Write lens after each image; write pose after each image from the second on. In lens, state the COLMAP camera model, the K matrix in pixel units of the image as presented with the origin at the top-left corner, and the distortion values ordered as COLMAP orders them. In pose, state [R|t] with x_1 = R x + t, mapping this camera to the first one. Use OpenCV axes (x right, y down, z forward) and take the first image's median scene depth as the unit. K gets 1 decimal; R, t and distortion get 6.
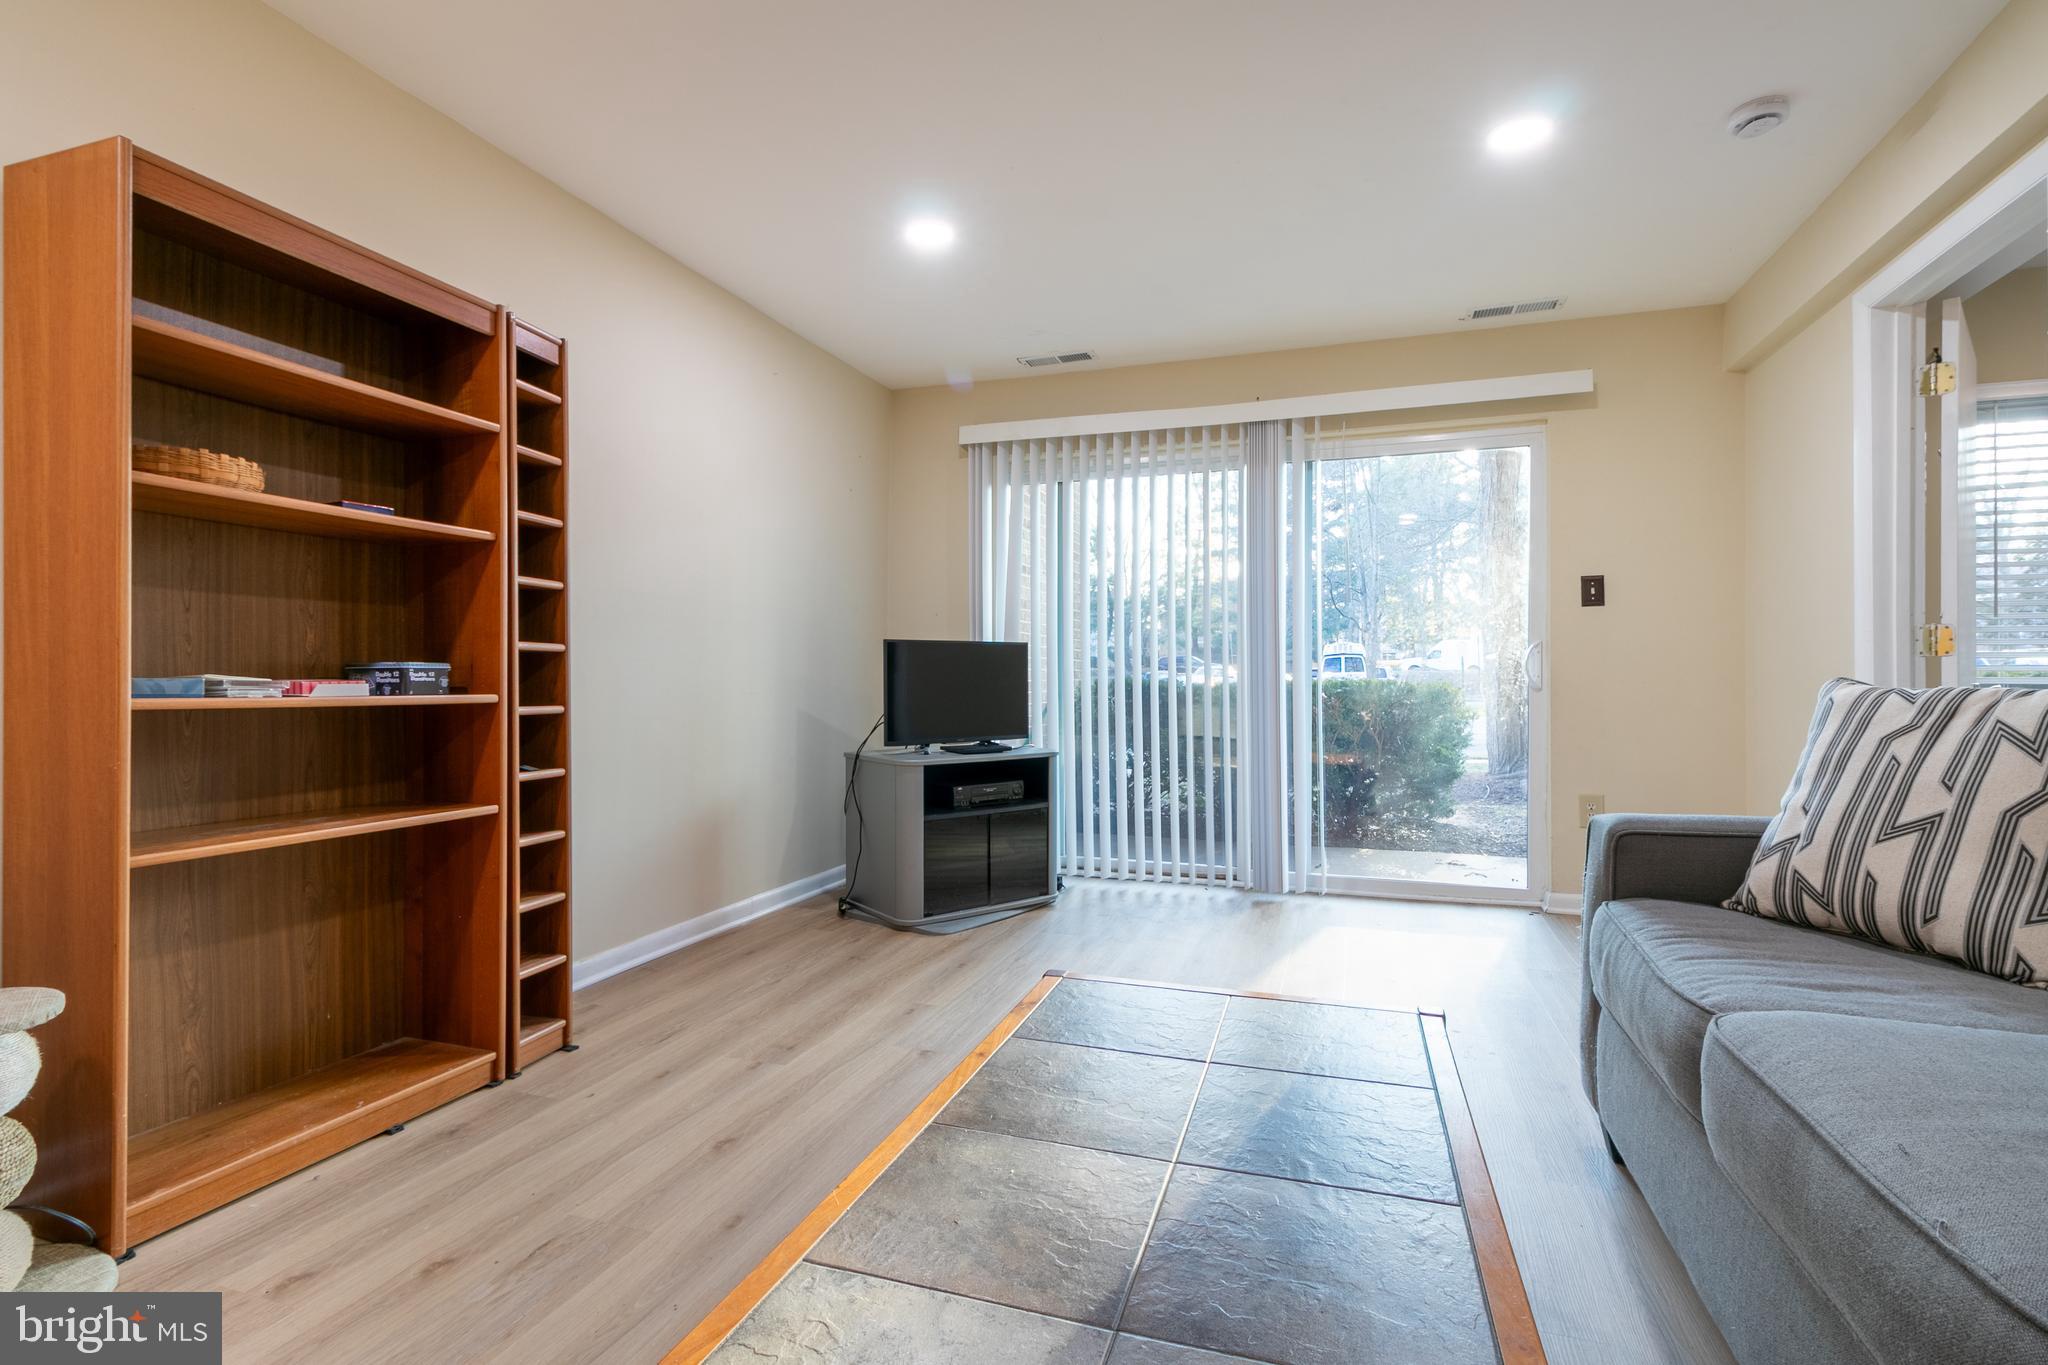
lens RADIAL K [[937.8, 0, 1018.6], [0, 937.8, 677.7], [0, 0, 1]] dist [0.001695, 0.000284]
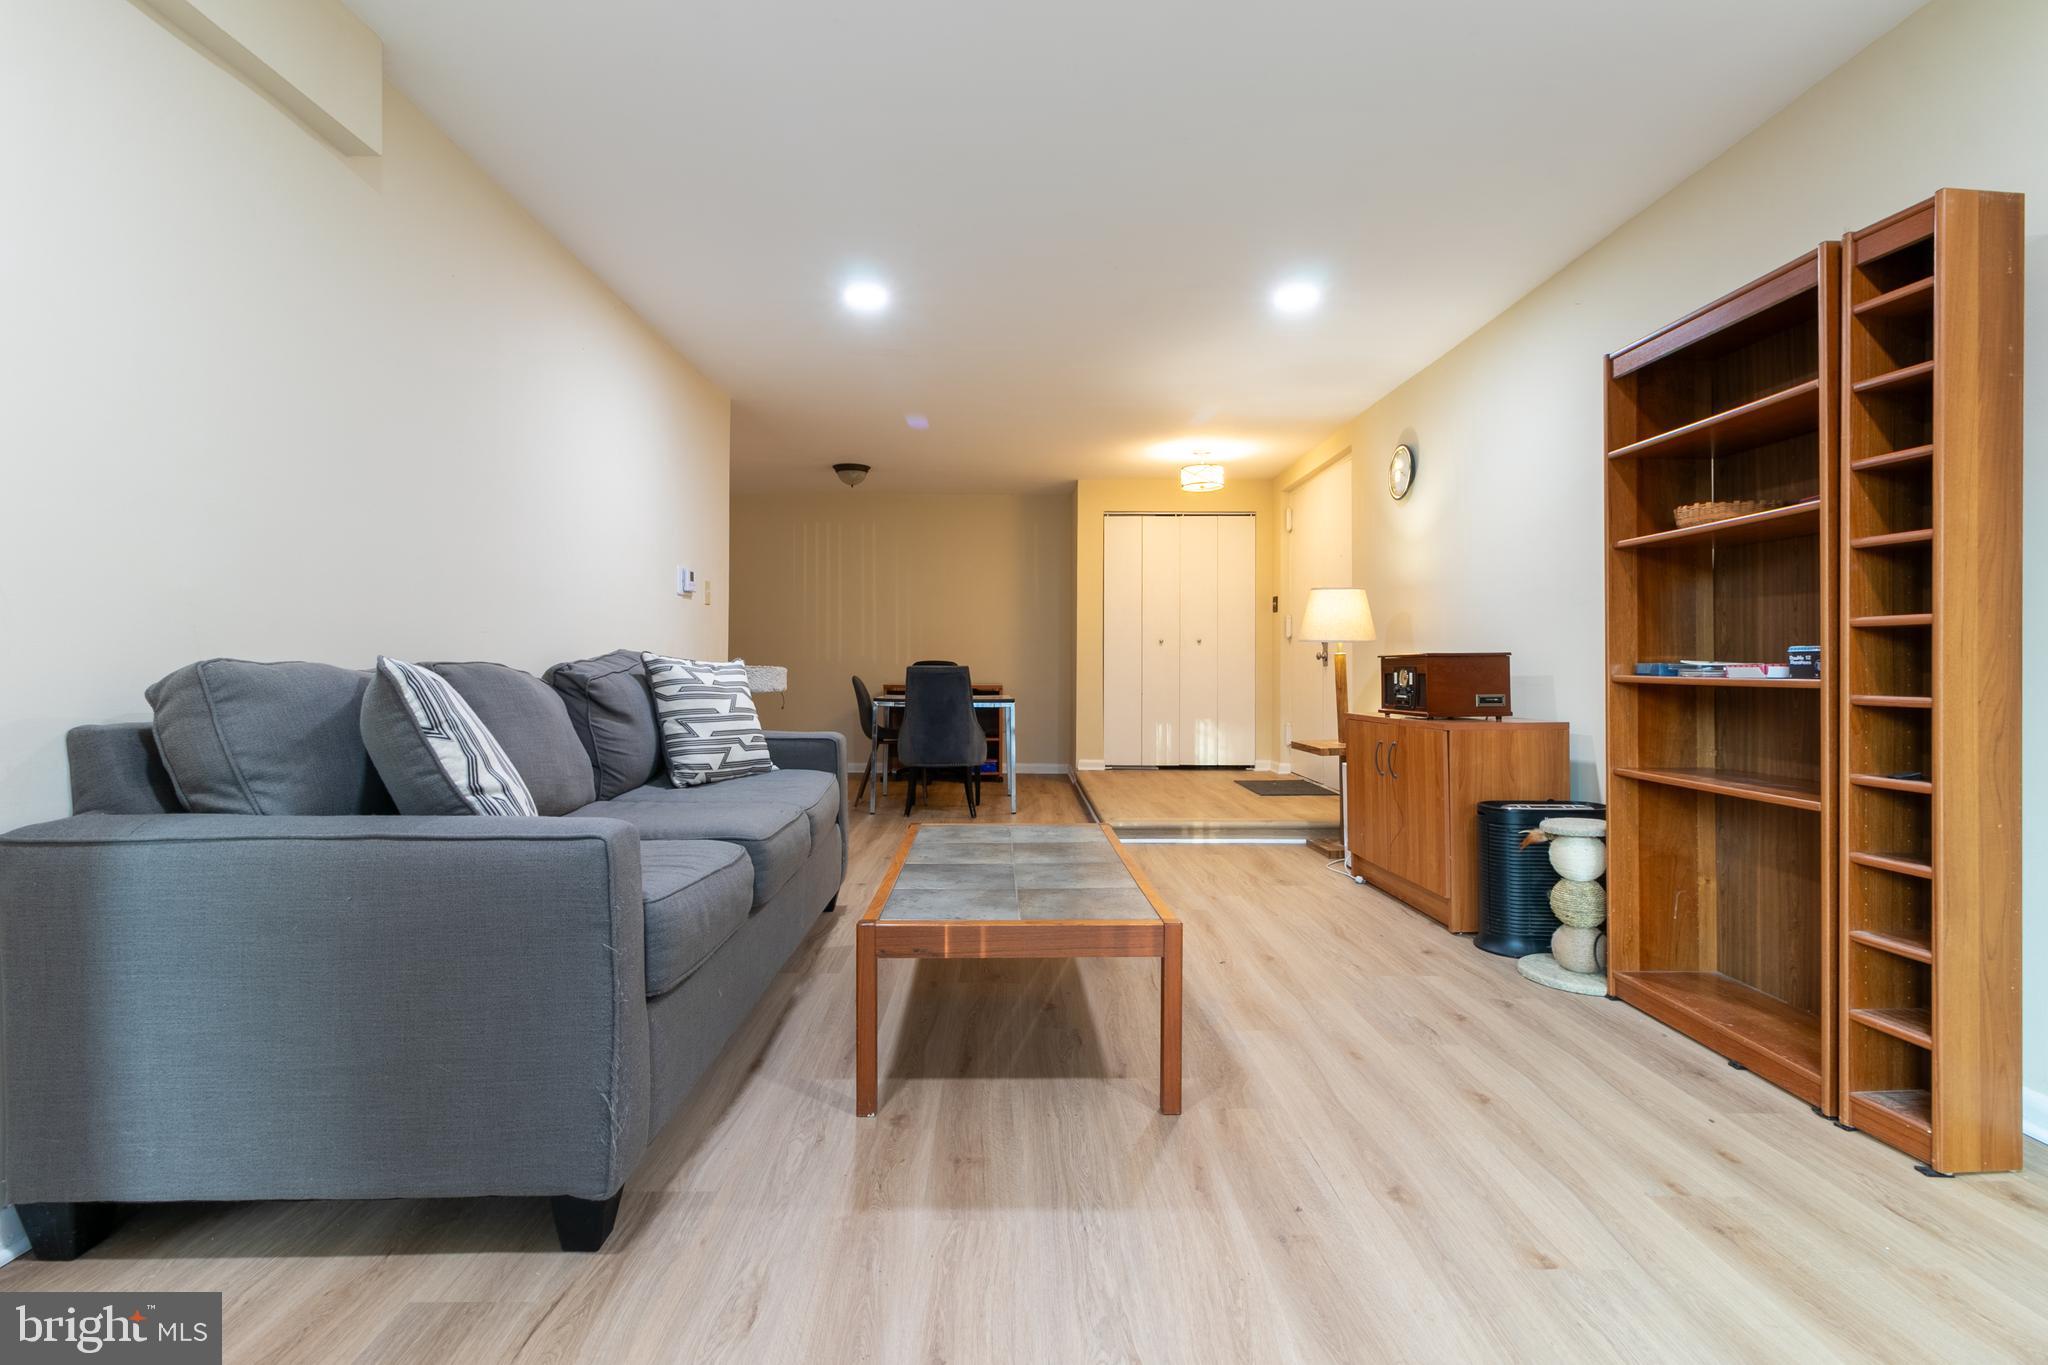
lens RADIAL K [[937.8, 0, 1018.6], [0, 937.8, 677.7], [0, 0, 1]] dist [0.001695, 0.000284]
pose [[-0.938178, -0.001203, -0.346150, 0.463371], [-0.003829, 0.999969, 0.006904, 0.013309], [0.346131, 0.007803, -0.938154, 1.539658]]
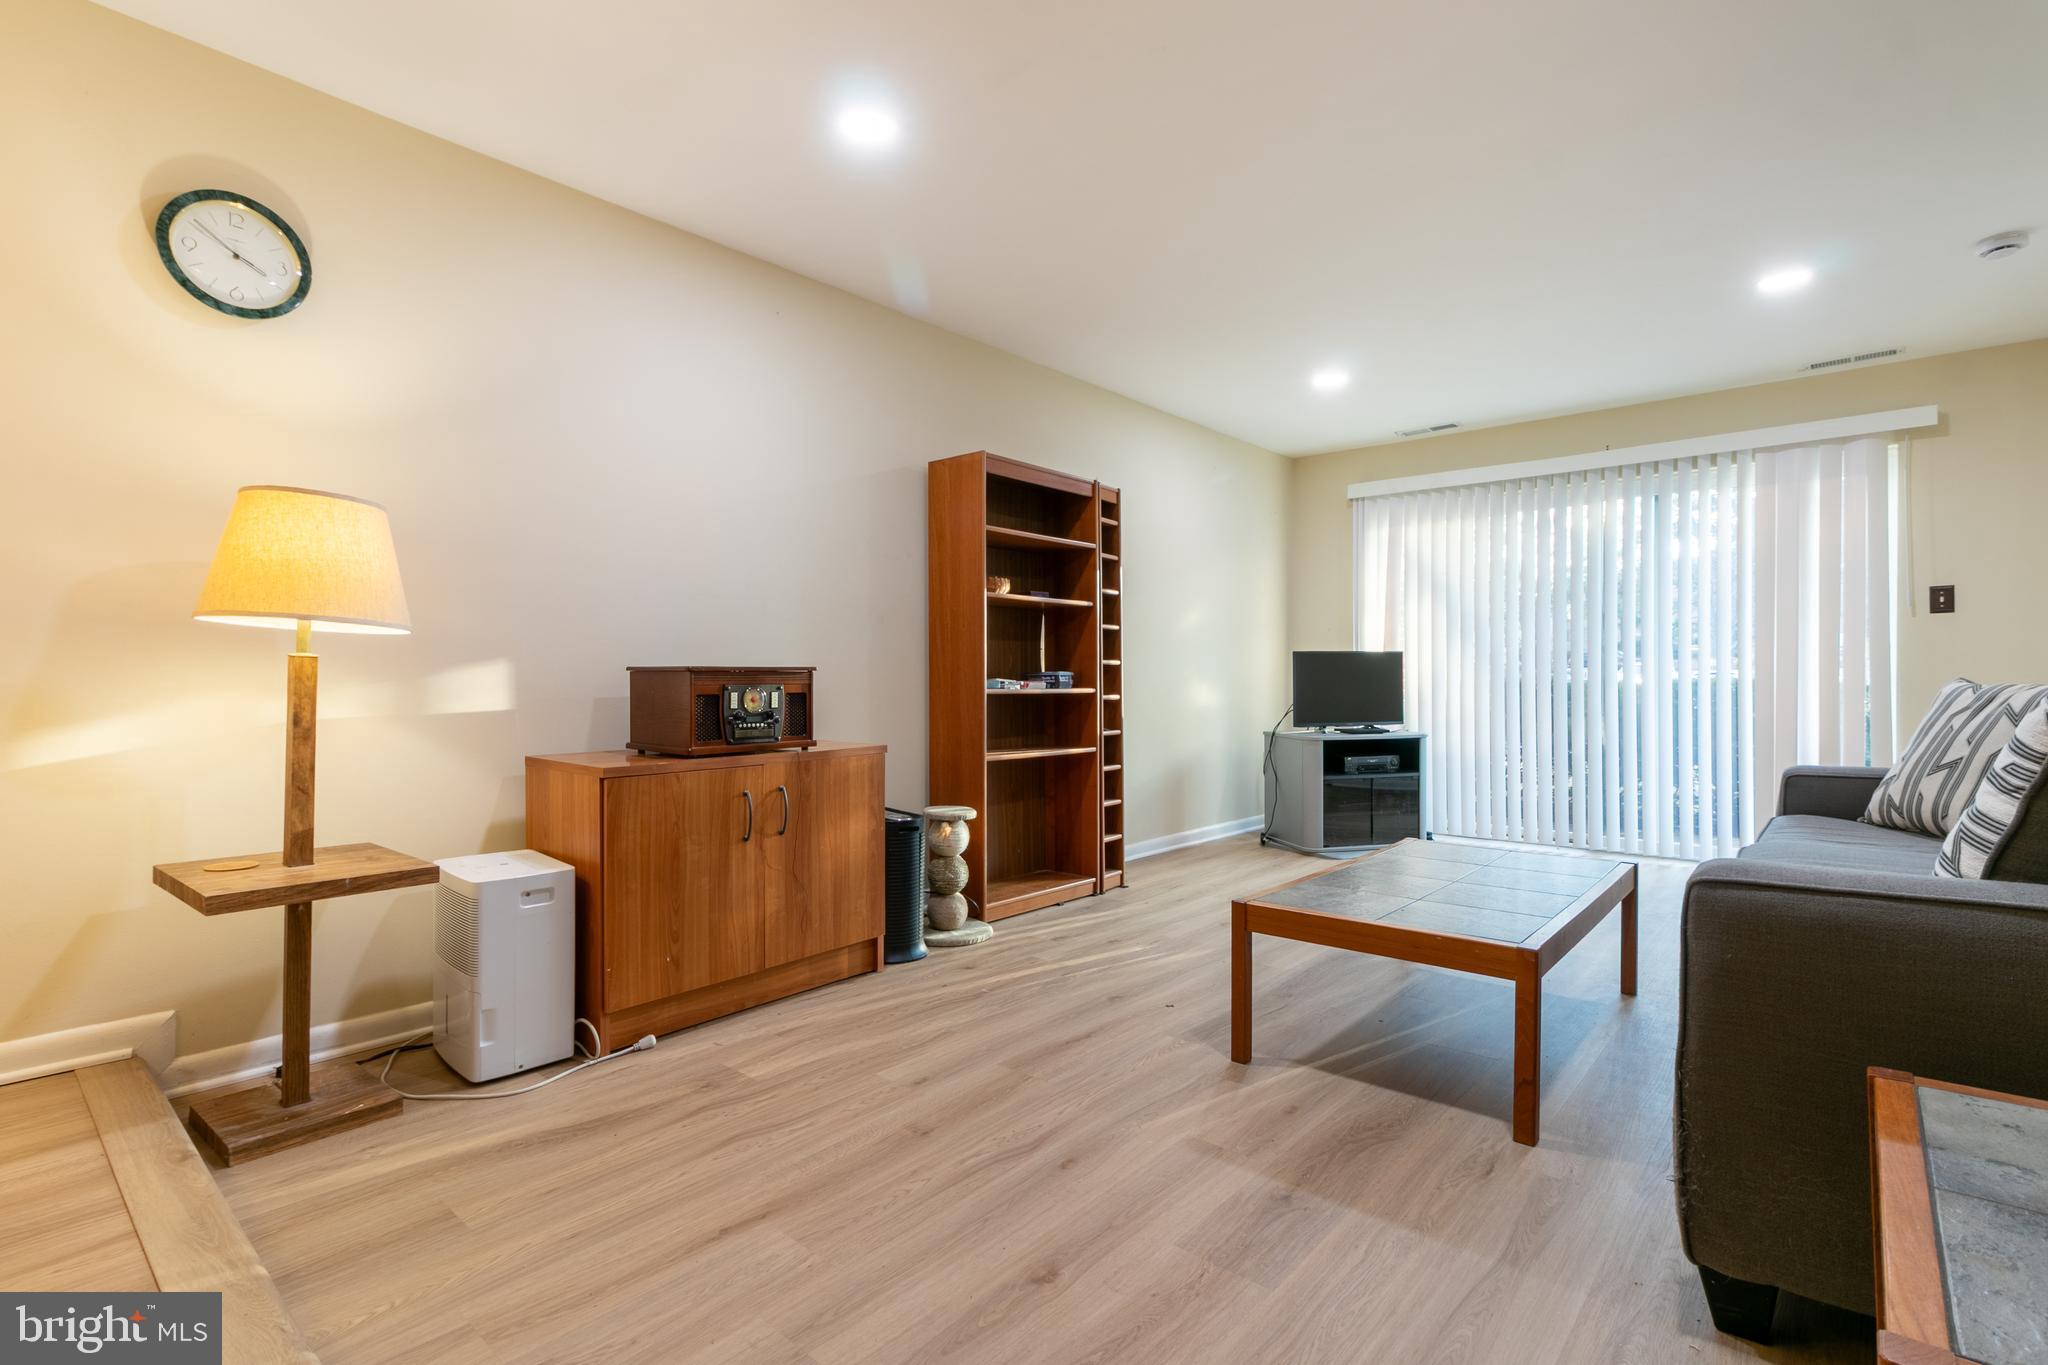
lens RADIAL K [[970.2, 0, 1039.4], [0, 970.2, 689.5], [0, 0, 1]] dist [0.005323, 0.001090]
pose [[0.935770, 0.001407, -0.352609, 0.023833], [0.003185, 0.999918, 0.012443, -0.004742], [0.352597, -0.012767, 0.935688, -0.840415]]
